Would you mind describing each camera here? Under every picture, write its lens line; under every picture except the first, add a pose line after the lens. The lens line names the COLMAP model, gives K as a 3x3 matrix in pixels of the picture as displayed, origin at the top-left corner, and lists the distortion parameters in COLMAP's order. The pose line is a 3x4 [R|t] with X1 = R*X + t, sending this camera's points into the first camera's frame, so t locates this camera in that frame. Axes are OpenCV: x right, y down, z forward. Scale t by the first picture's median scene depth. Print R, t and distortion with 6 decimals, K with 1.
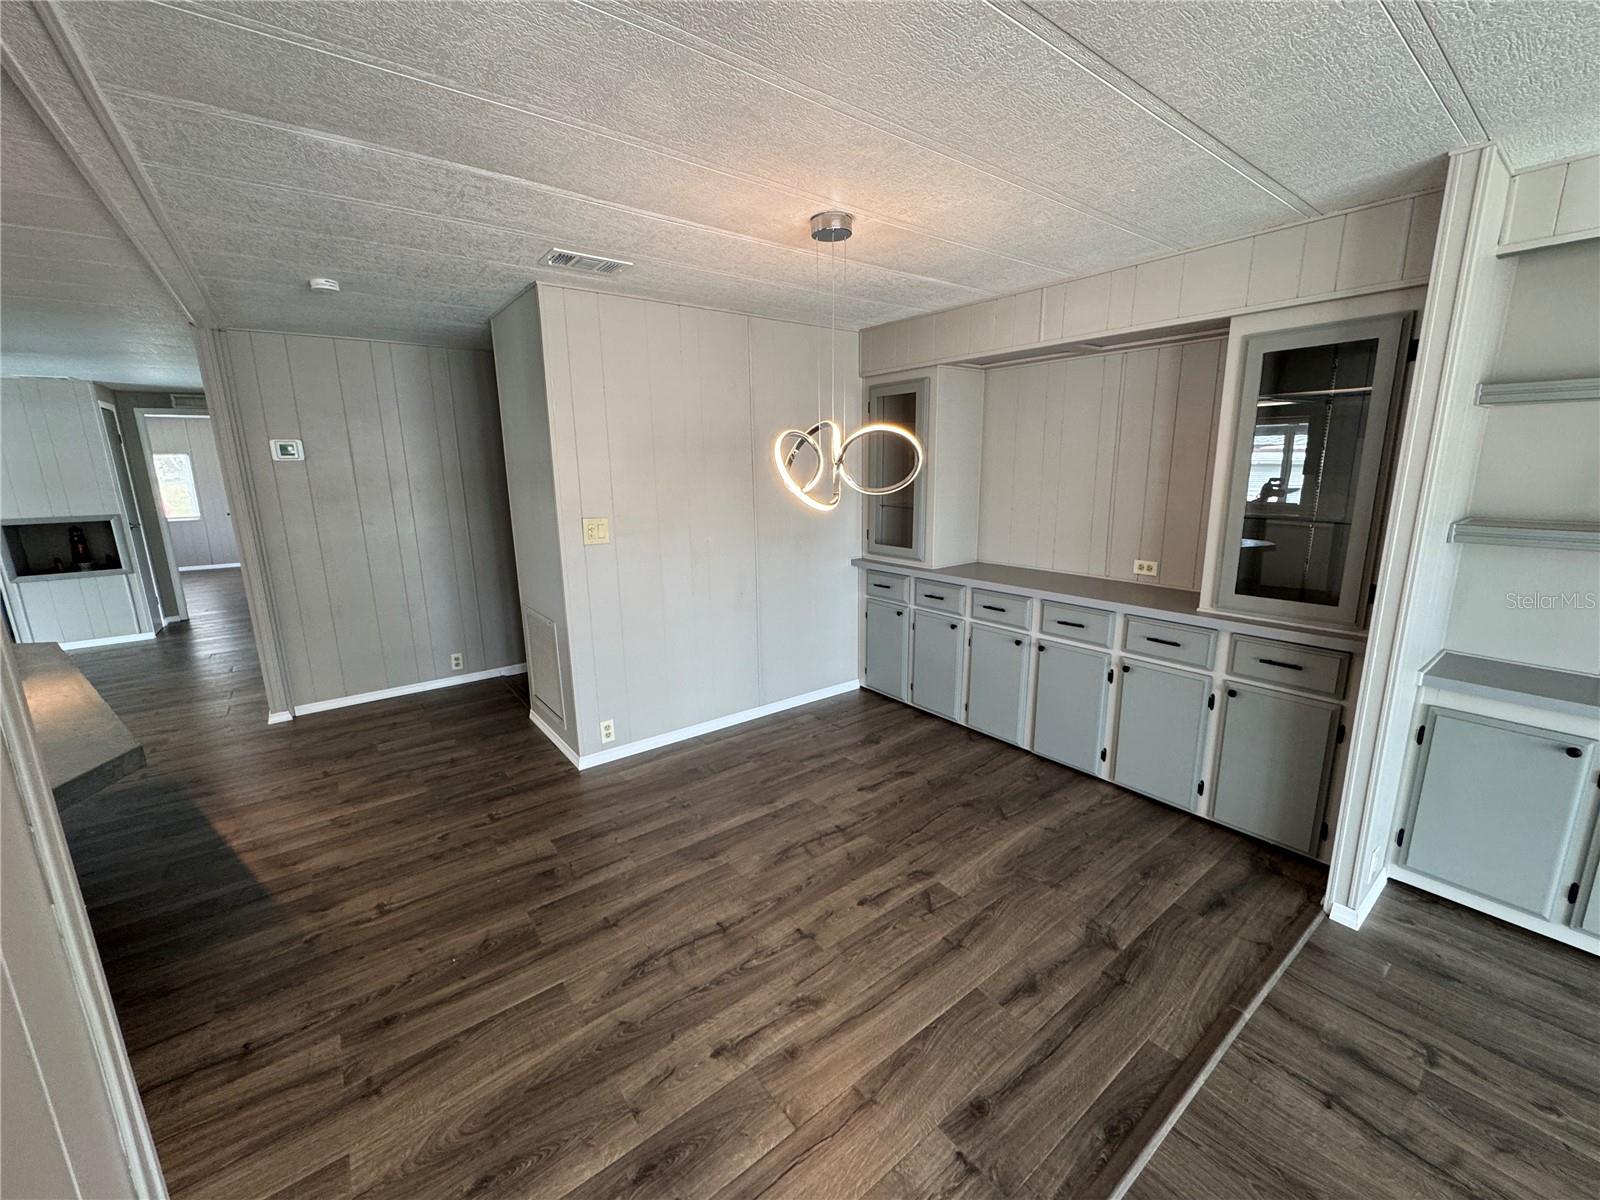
lens RADIAL K [[633.2, 0, 798.7], [0, 633.2, 611.4], [0, 0, 1]] dist [-0.003281, 0.000895]
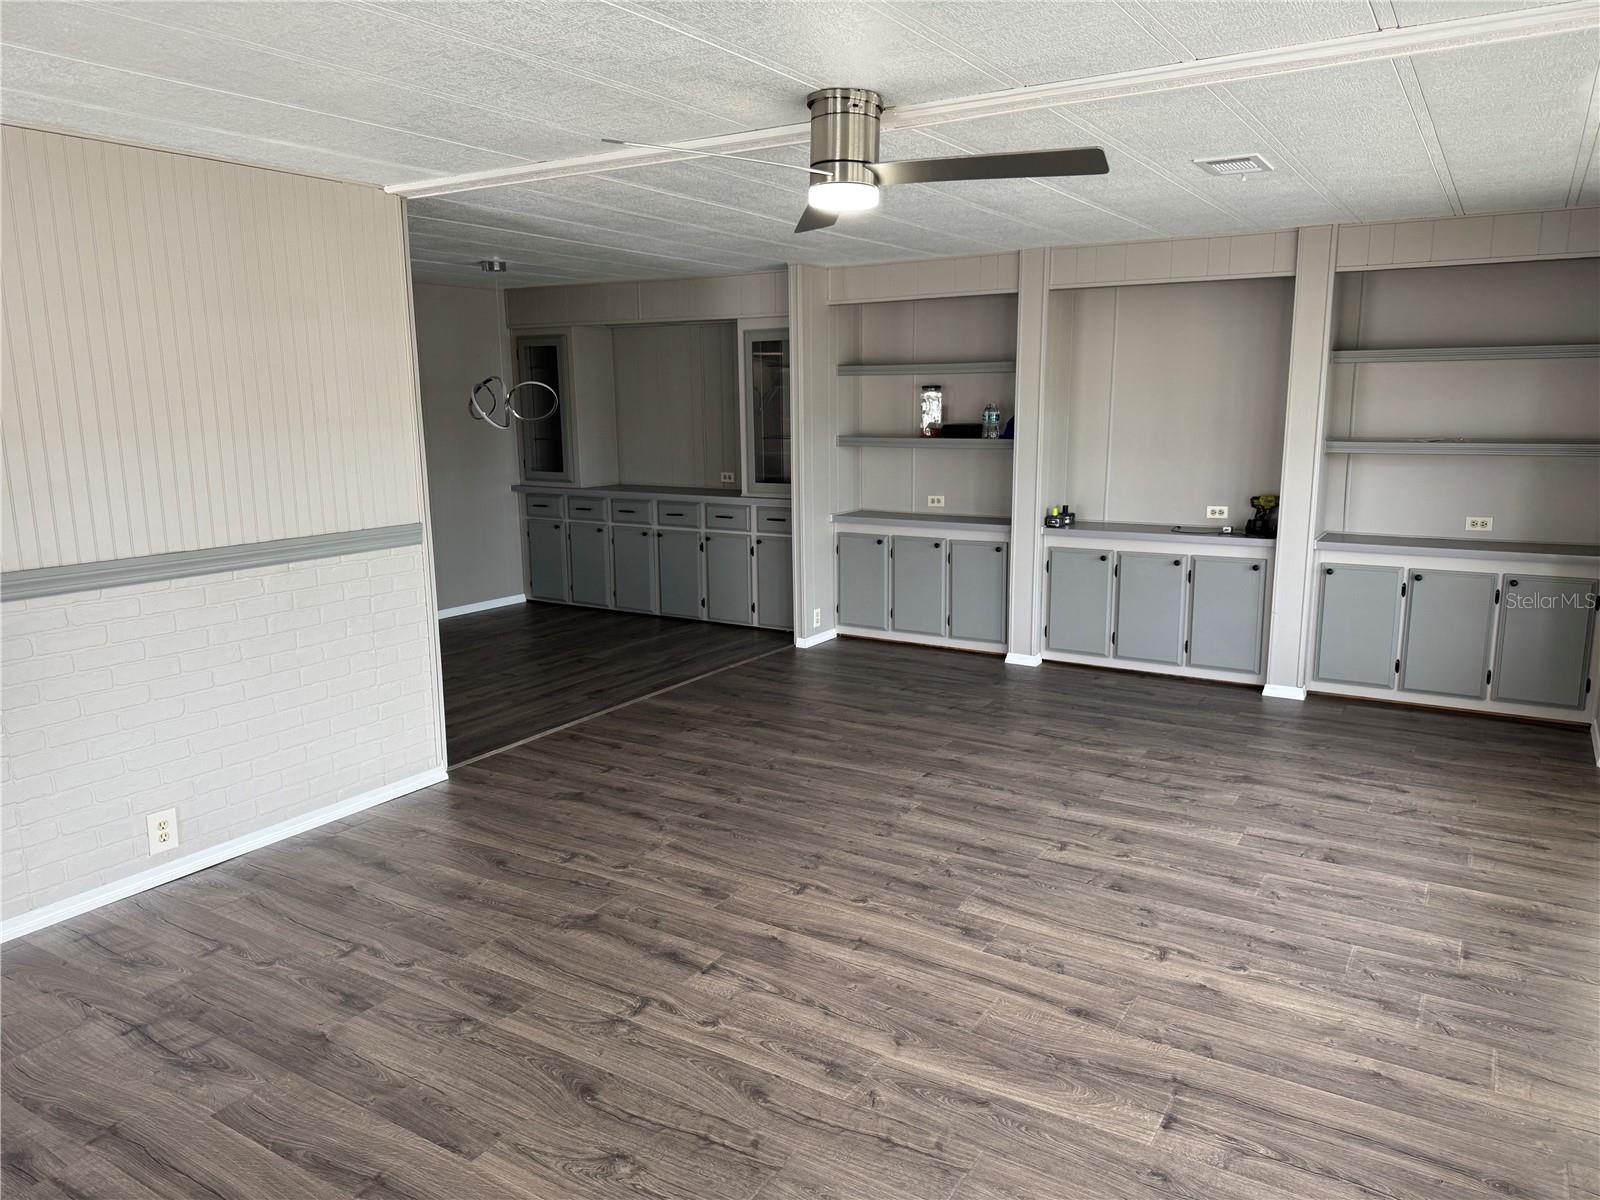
lens RADIAL K [[1115.6, 0, 789.5], [0, 1115.6, 606.2], [0, 0, 1]] dist [0.053515, -0.060470]
pose [[0.938181, -0.059877, 0.340926, -0.170815], [0.074019, 0.996846, -0.028616, 0.268381], [-0.338137, 0.052082, 0.939654, -1.225078]]
